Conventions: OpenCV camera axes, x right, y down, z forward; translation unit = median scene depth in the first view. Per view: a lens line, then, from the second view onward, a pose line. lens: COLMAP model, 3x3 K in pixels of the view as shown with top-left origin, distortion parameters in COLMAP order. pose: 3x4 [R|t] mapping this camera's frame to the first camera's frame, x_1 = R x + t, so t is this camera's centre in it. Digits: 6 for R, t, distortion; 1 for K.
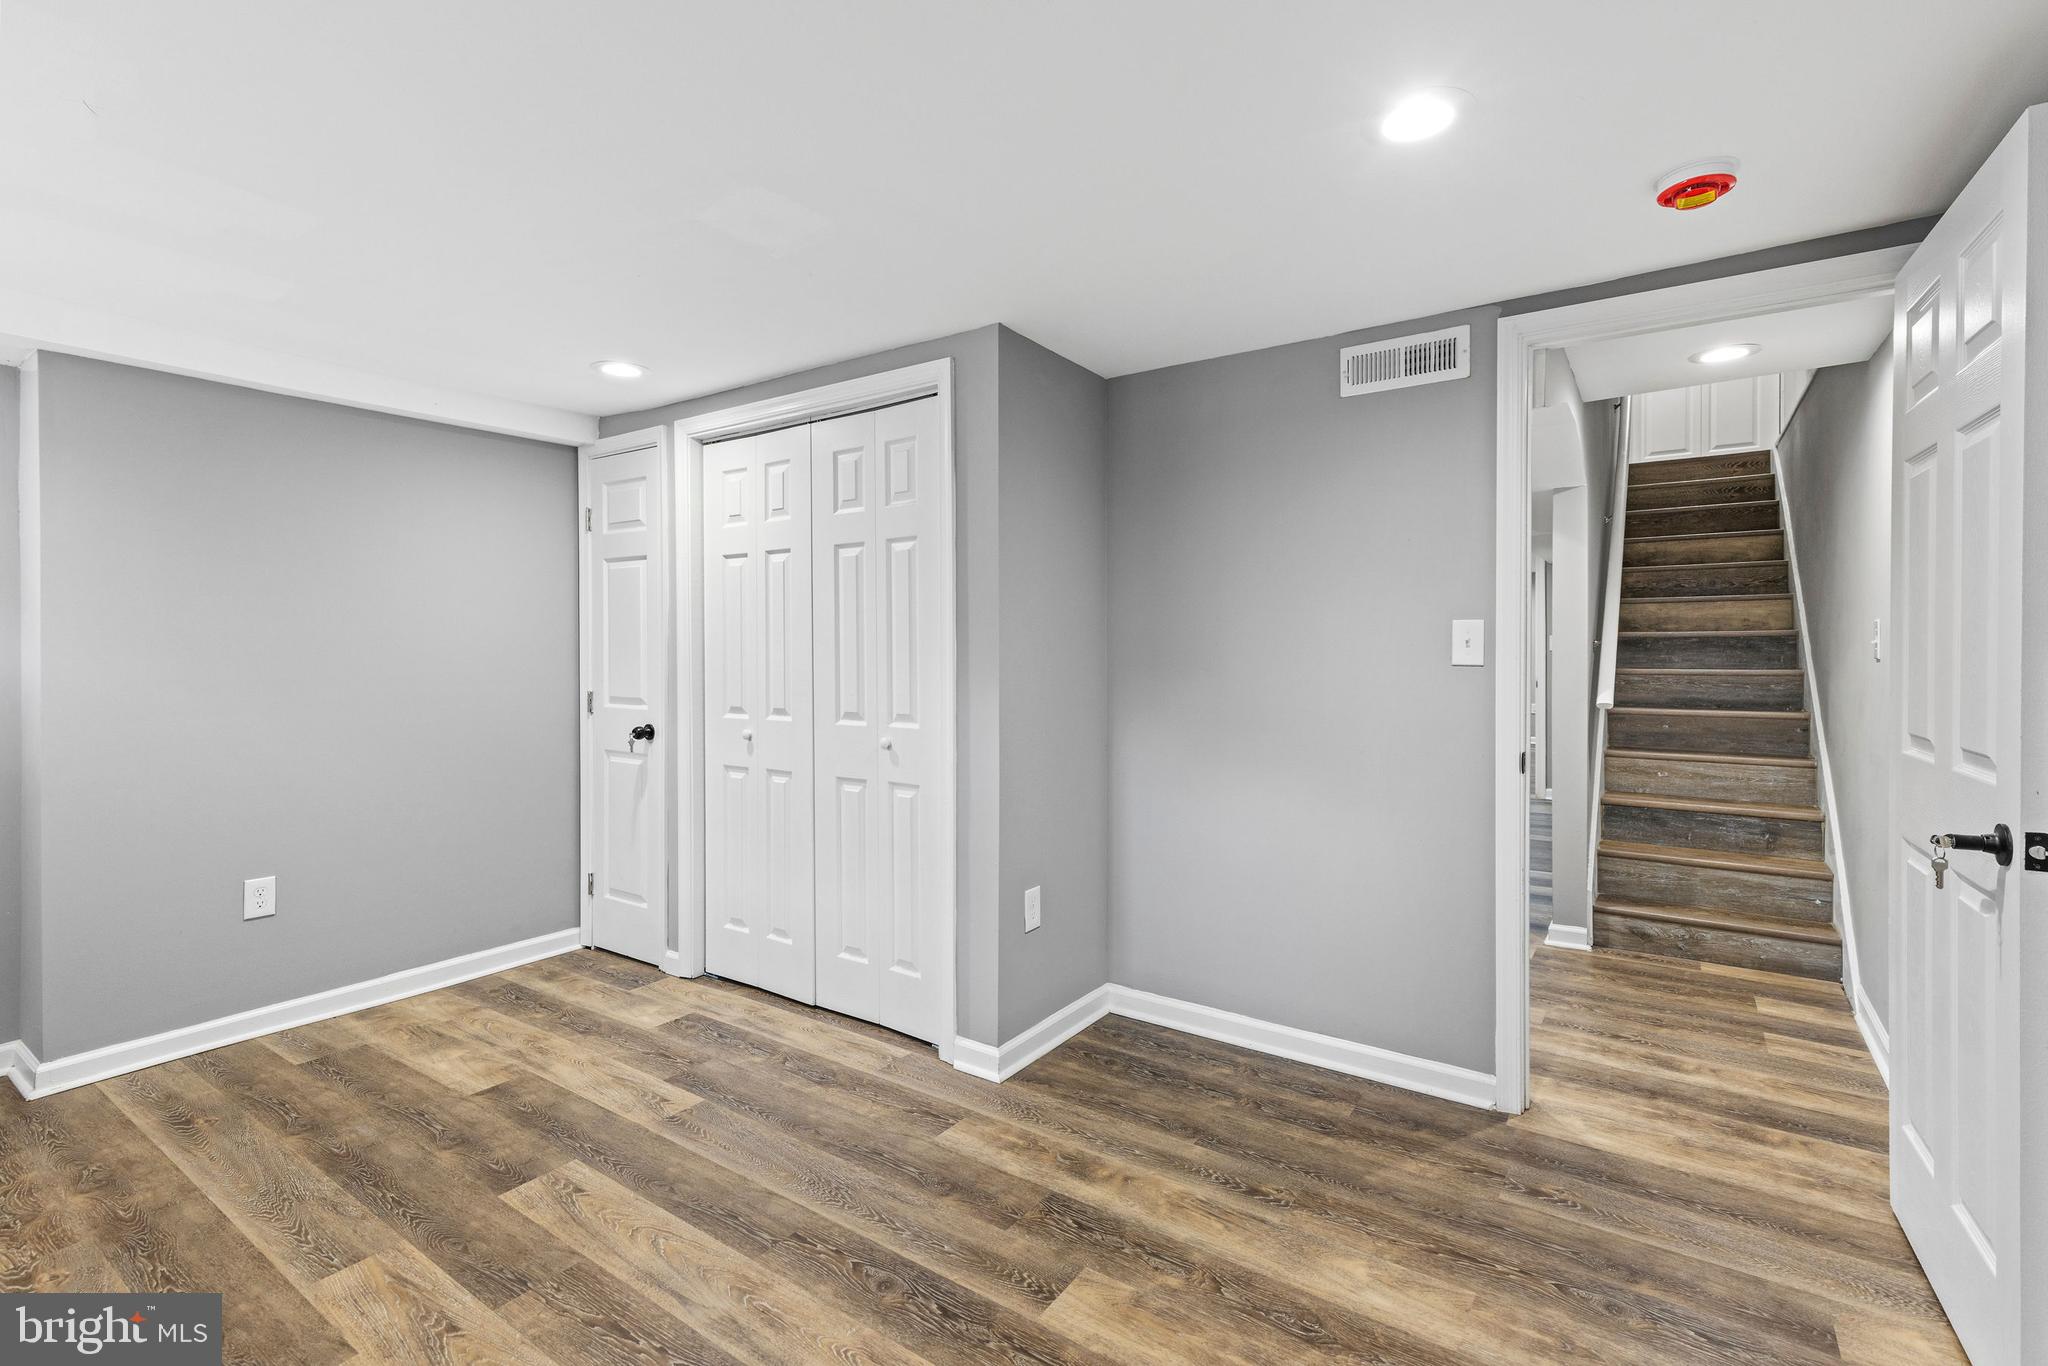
lens RADIAL K [[932.6, 0, 1008.7], [0, 932.6, 644.7], [0, 0, 1]] dist [0.001803, 0.000157]
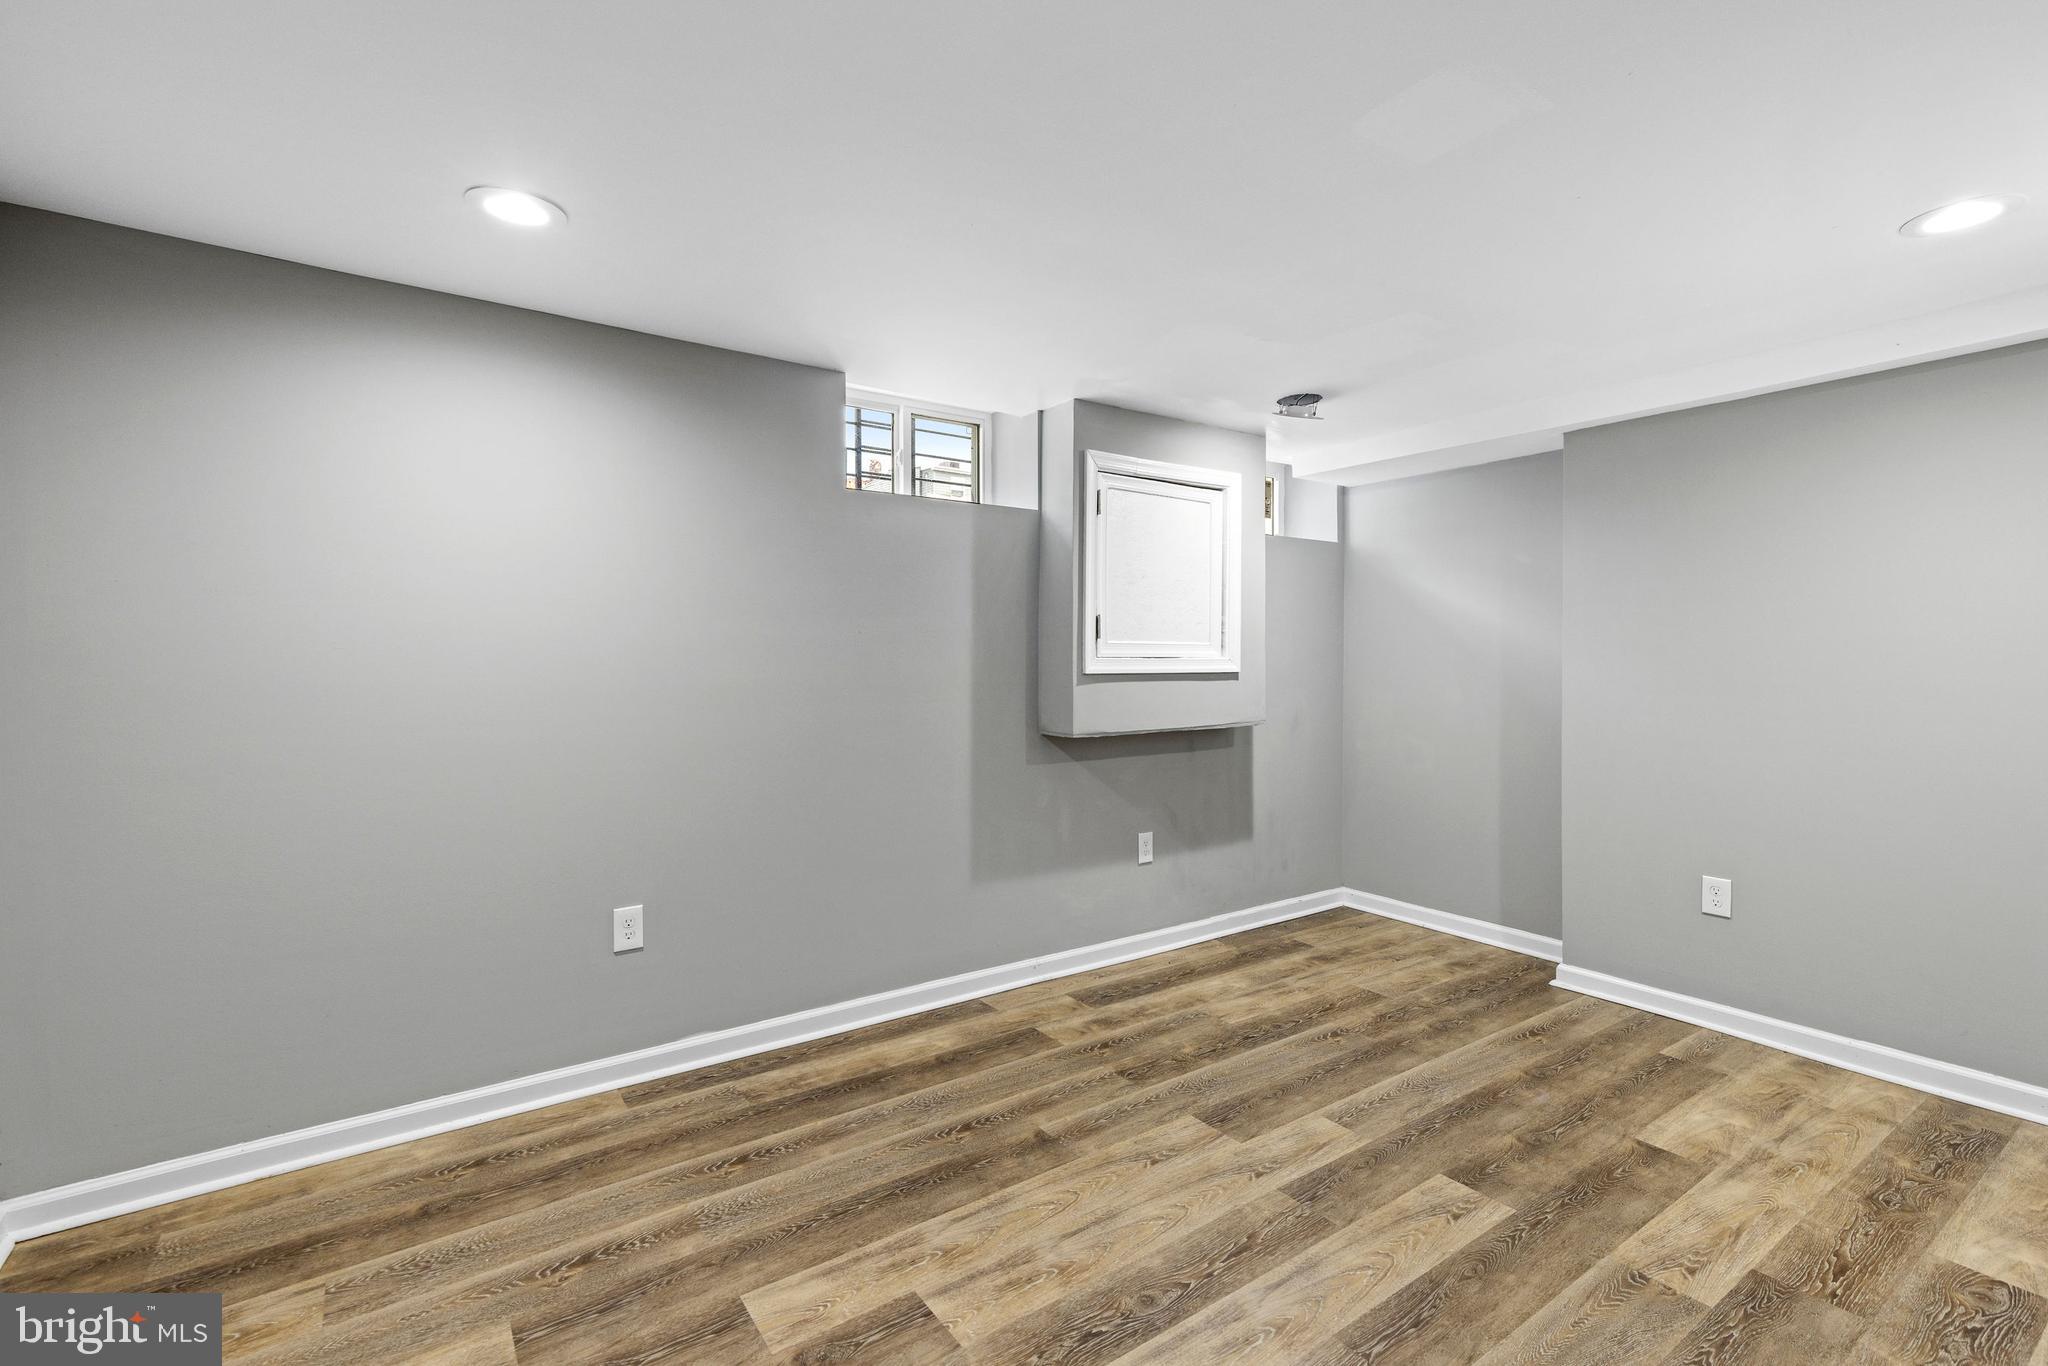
lens RADIAL K [[932.6, 0, 1032.9], [0, 932.6, 676.4], [0, 0, 1]] dist [0.001803, 0.000157]
pose [[-0.338768, 0.023207, -0.940584, 0.437557], [0.007275, 0.999730, 0.022046, 0.004097], [0.940842, 0.000626, -0.338845, 0.695374]]
